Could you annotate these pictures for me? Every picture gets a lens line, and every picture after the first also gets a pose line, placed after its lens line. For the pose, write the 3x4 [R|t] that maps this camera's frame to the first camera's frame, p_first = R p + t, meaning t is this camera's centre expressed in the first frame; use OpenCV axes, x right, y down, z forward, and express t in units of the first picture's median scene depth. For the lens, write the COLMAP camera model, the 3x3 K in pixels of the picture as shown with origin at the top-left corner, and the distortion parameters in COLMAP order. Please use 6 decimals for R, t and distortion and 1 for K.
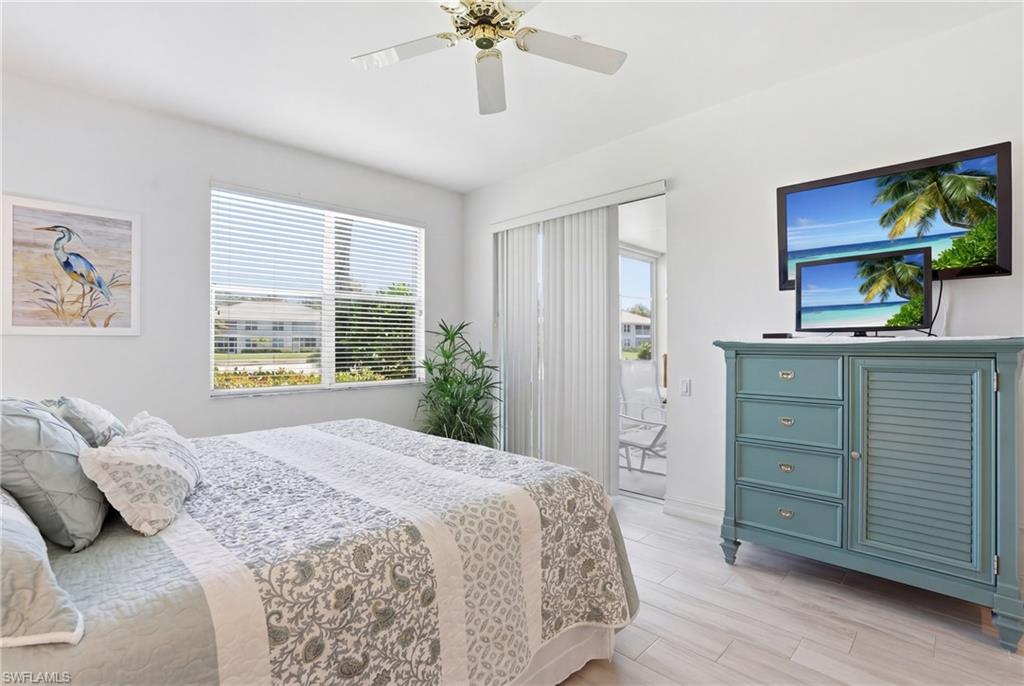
lens RADIAL K [[484.2, 0, 503.5], [0, 484.2, 345.6], [0, 0, 1]] dist [-0.032417, 0.002477]
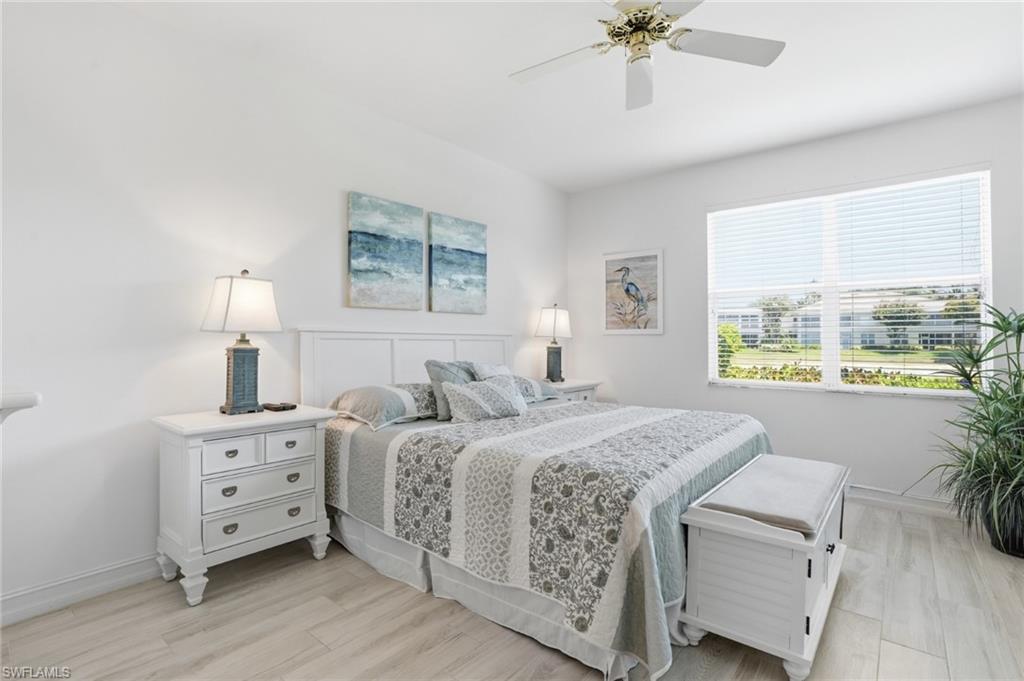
lens RADIAL K [[484.2, 0, 512.3], [0, 484.2, 340.0], [0, 0, 1]] dist [-0.032417, 0.002477]
pose [[0.103131, 0.001315, -0.994667, 0.703926], [-0.006503, 0.999979, 0.000648, -0.000819], [0.994647, 0.006401, 0.103137, 0.455504]]
